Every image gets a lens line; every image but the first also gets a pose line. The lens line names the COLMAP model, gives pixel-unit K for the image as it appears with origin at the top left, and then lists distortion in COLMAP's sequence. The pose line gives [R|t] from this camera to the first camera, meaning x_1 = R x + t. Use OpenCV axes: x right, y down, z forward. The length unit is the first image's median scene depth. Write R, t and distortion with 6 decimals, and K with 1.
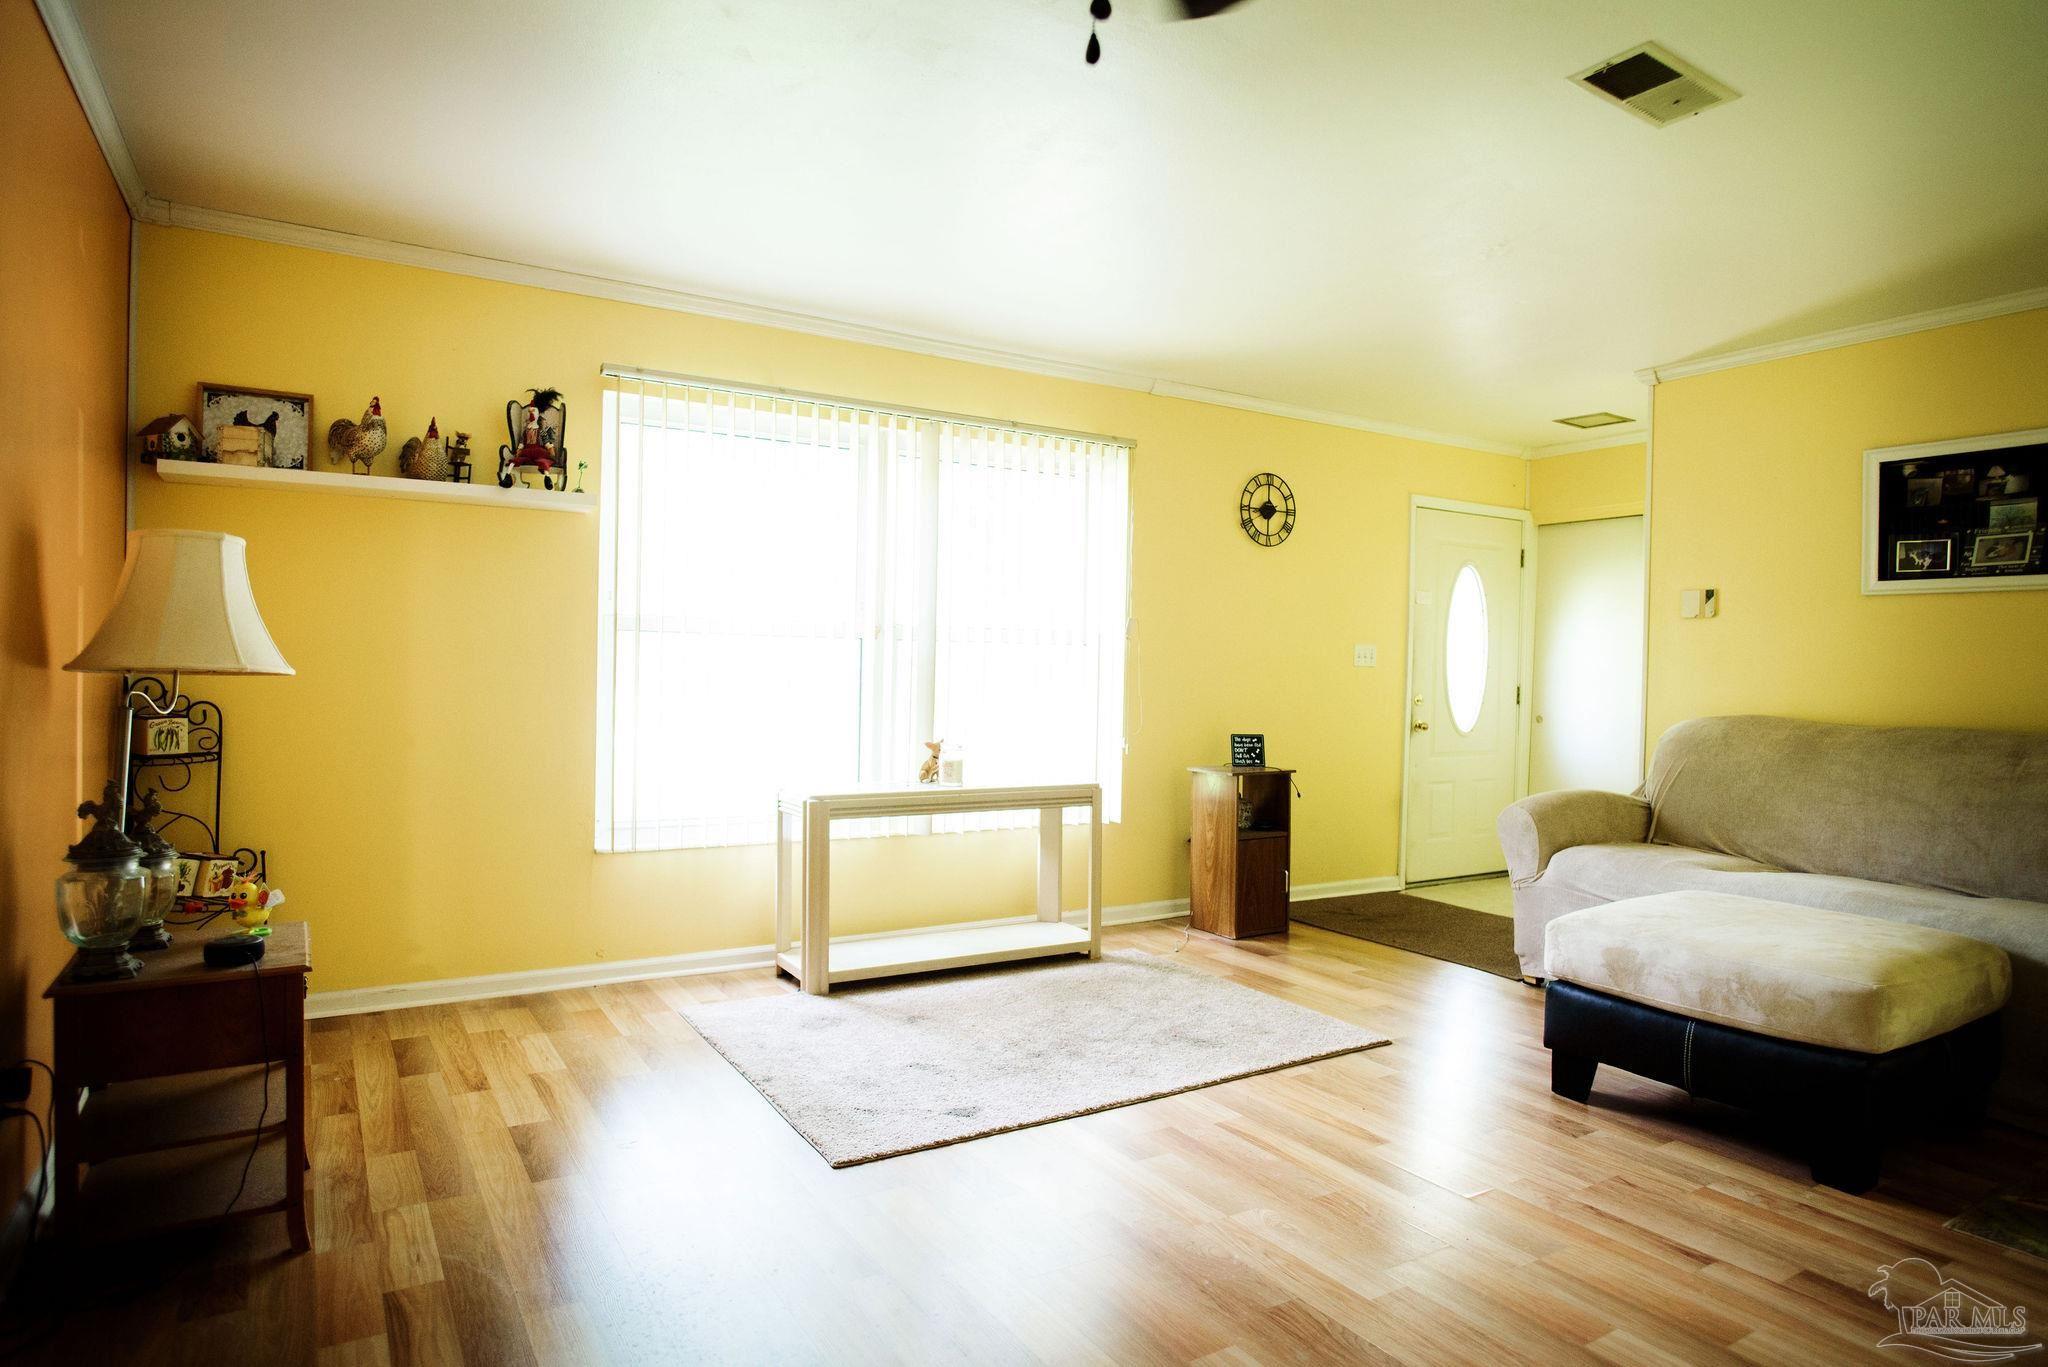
lens RADIAL K [[1182.7, 0, 1032.8], [0, 1182.7, 679.6], [0, 0, 1]] dist [-0.027215, 0.005064]
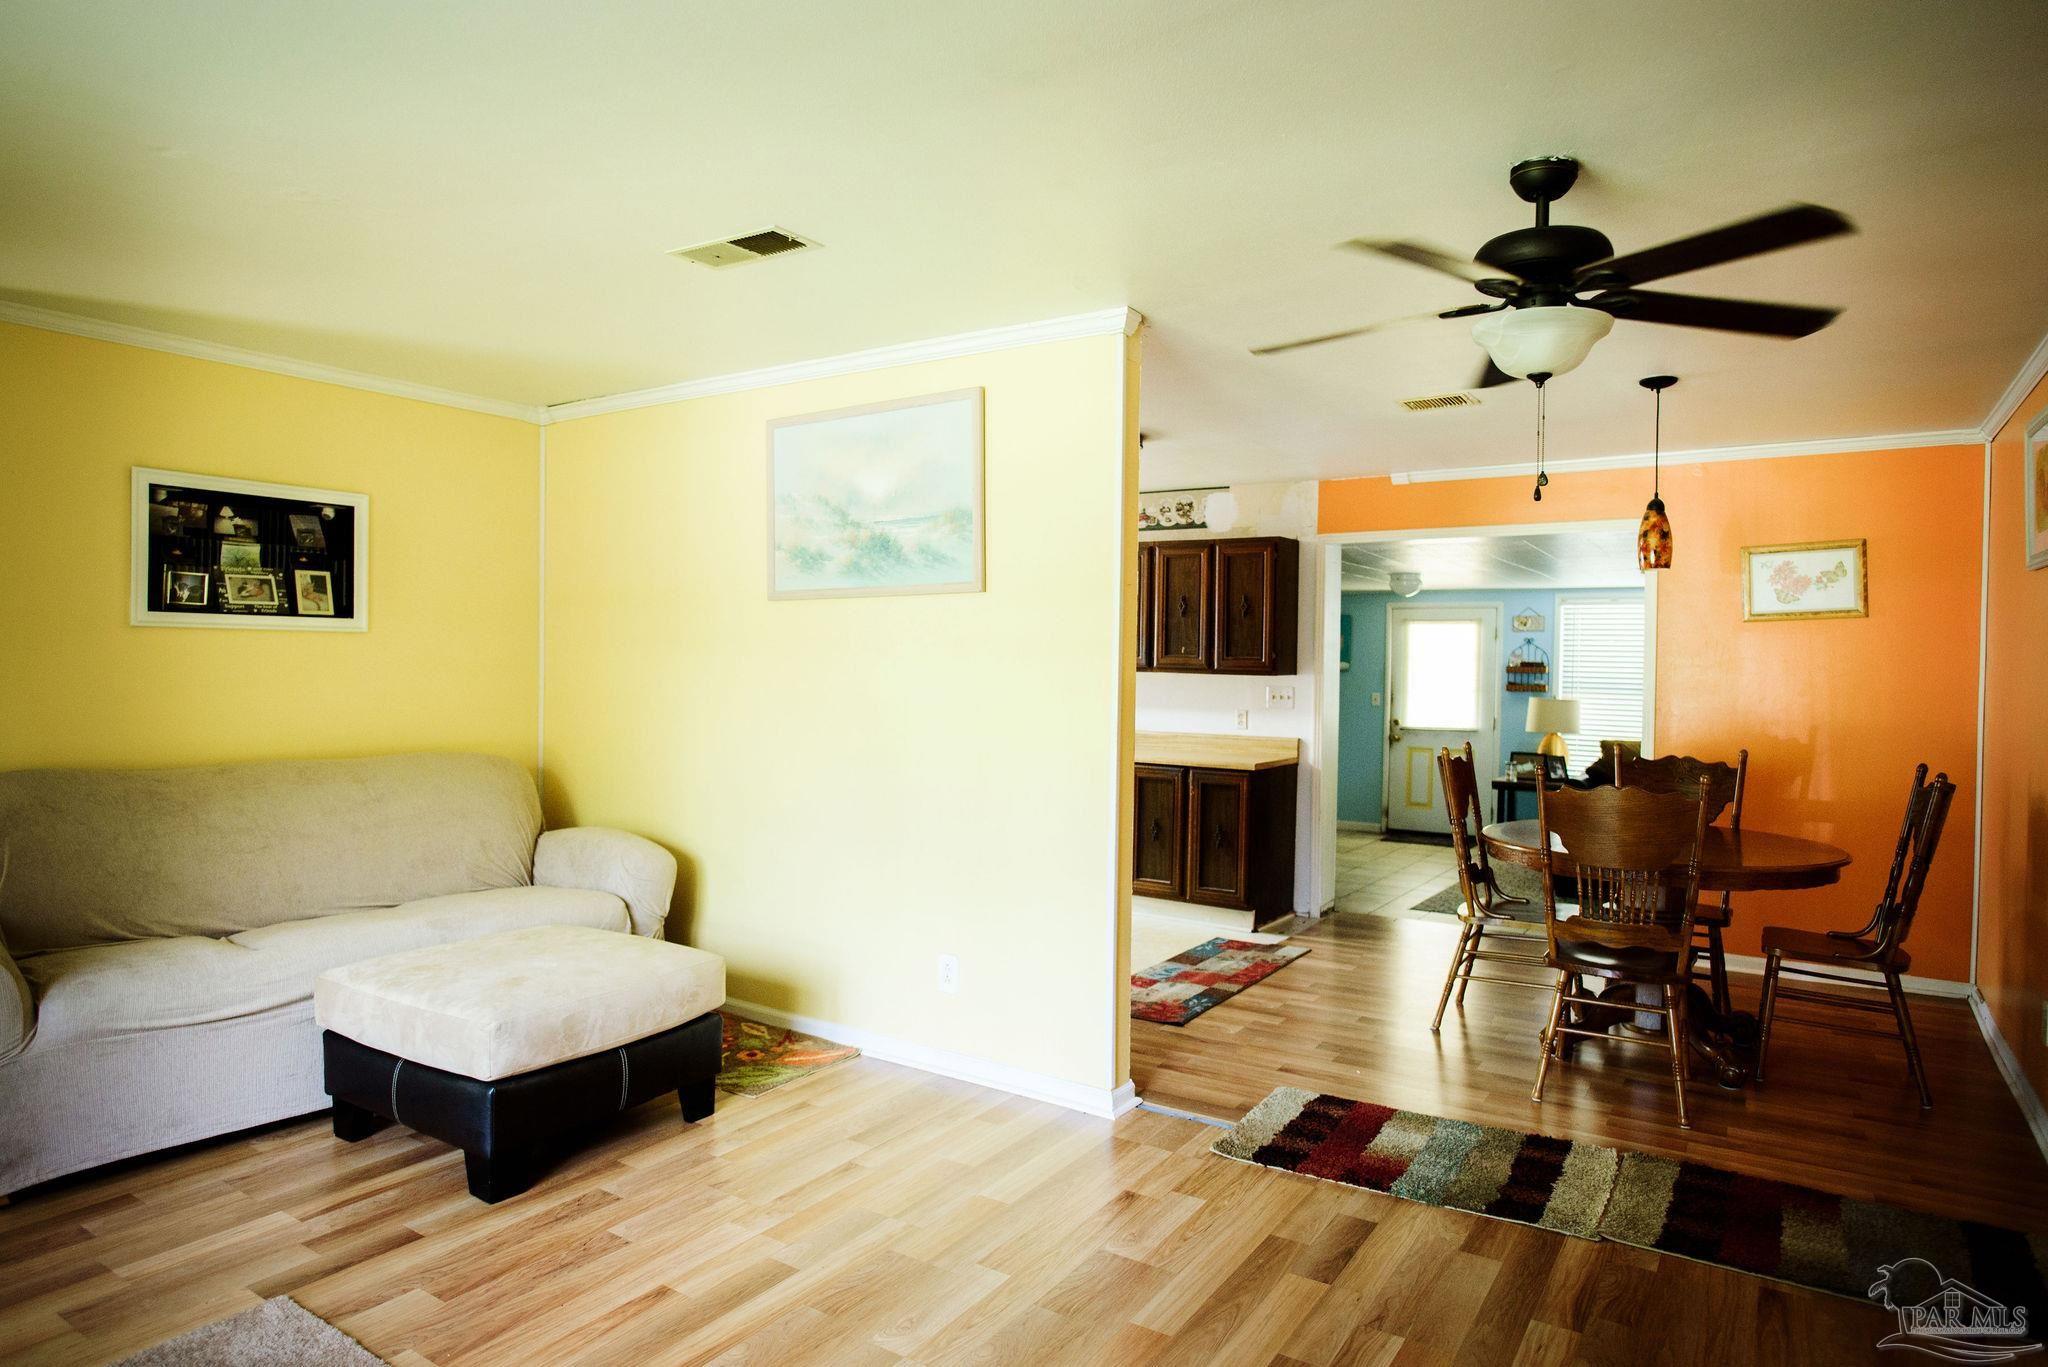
lens RADIAL K [[1182.7, 0, 1034.7], [0, 1182.7, 682.6], [0, 0, 1]] dist [-0.027215, 0.005064]
pose [[-0.414571, -0.042156, 0.909040, -0.403140], [-0.013363, 0.999101, 0.040238, -0.072798], [-0.909919, 0.004534, -0.414761, 0.726294]]
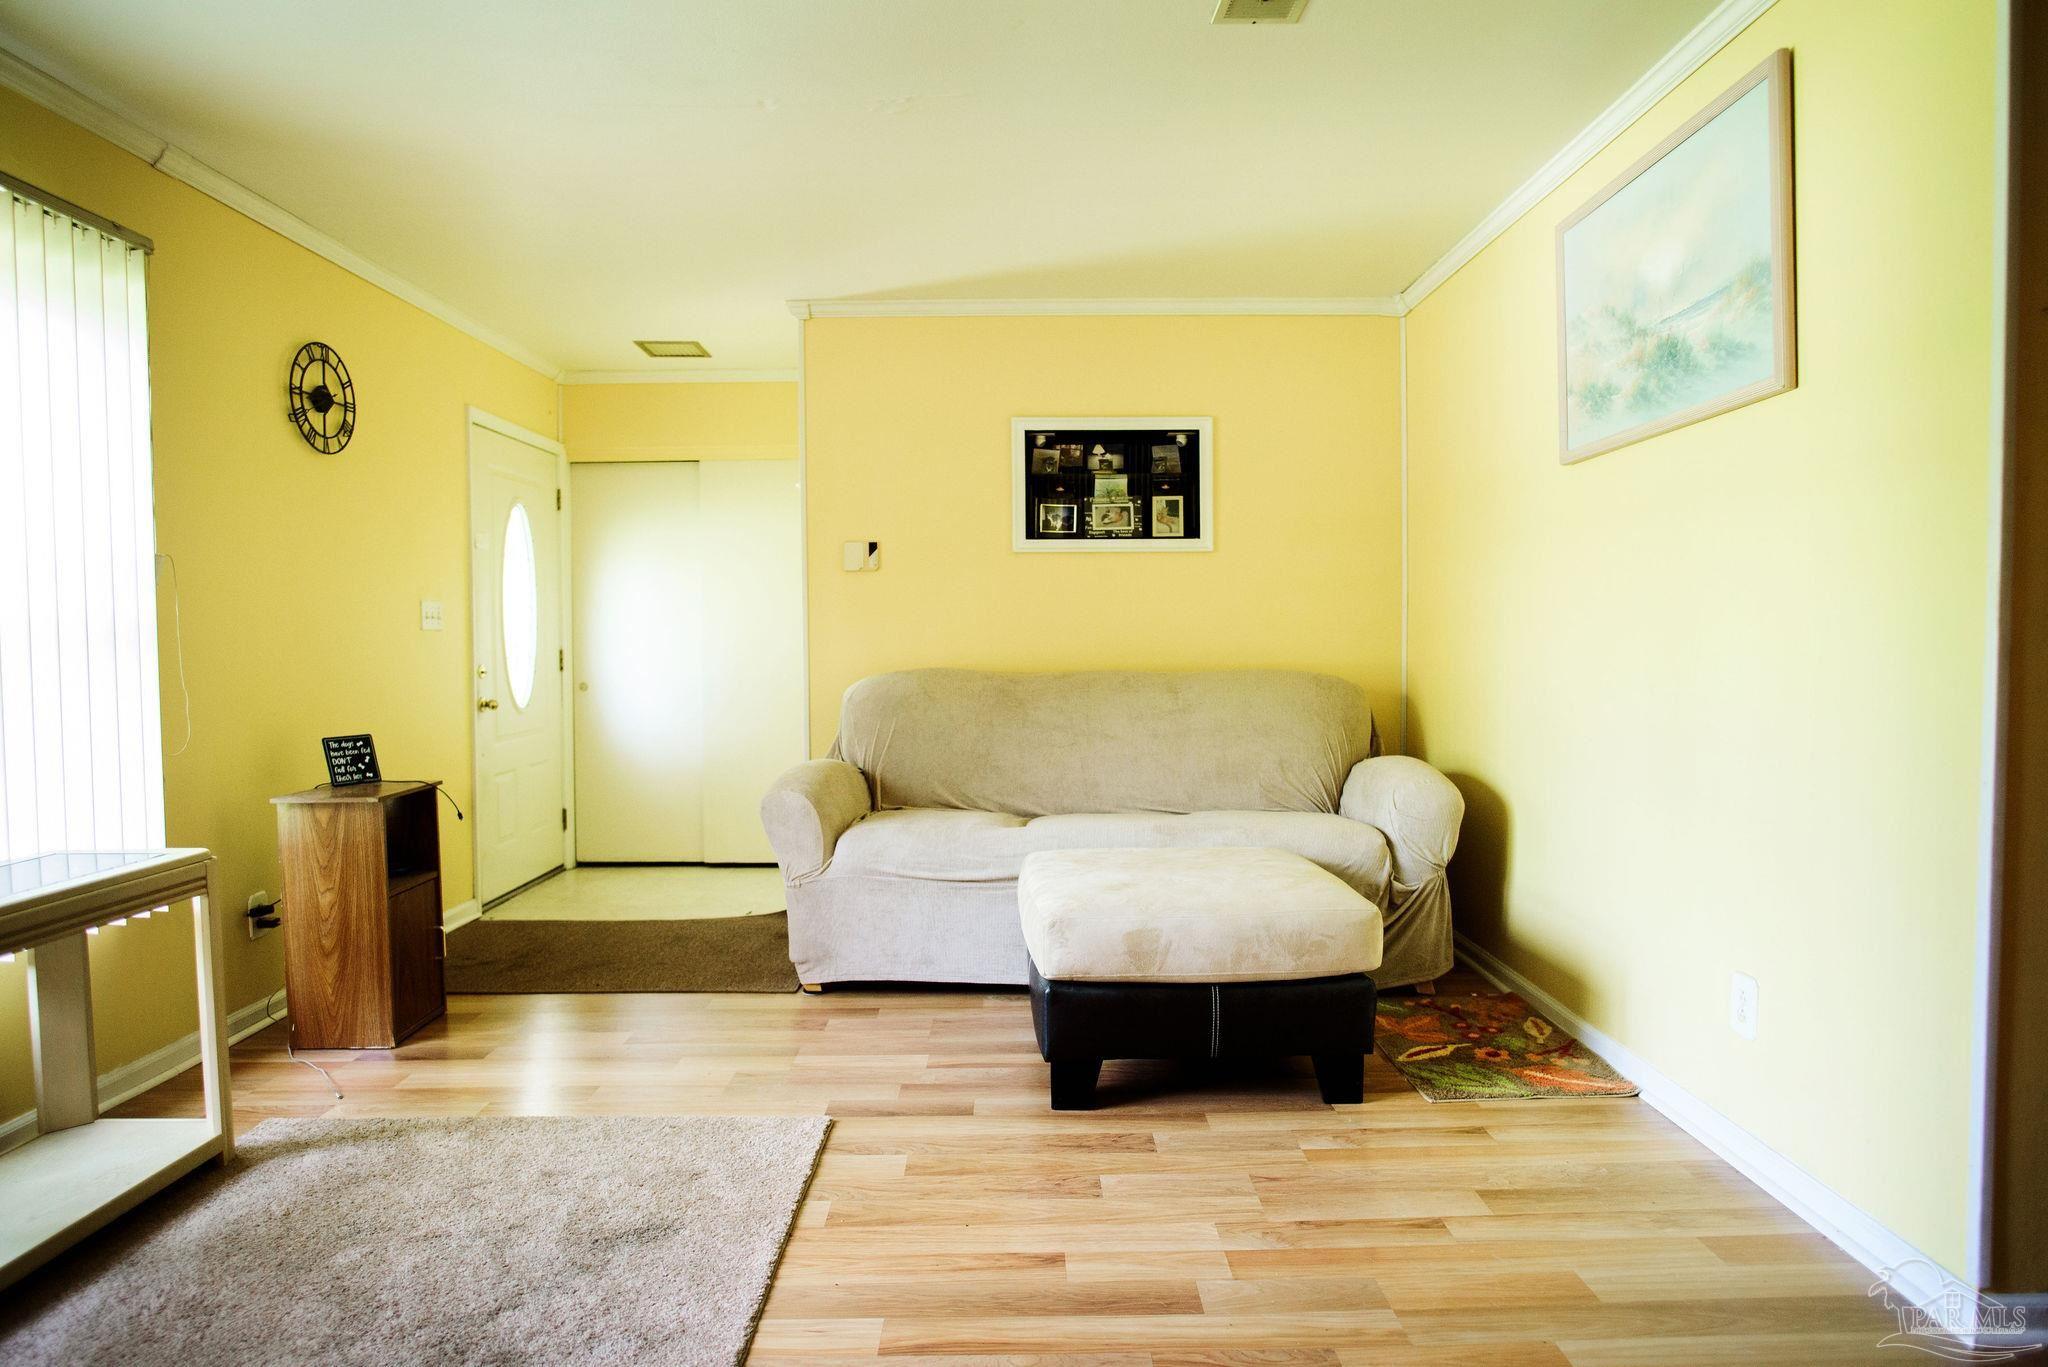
lens RADIAL K [[1182.7, 0, 1033.1], [0, 1182.7, 677.3], [0, 0, 1]] dist [-0.027215, 0.005064]
pose [[0.521813, -0.055812, 0.851232, -0.214858], [0.028424, 0.998441, 0.048040, -0.008617], [-0.852586, -0.000872, 0.522585, 0.407549]]
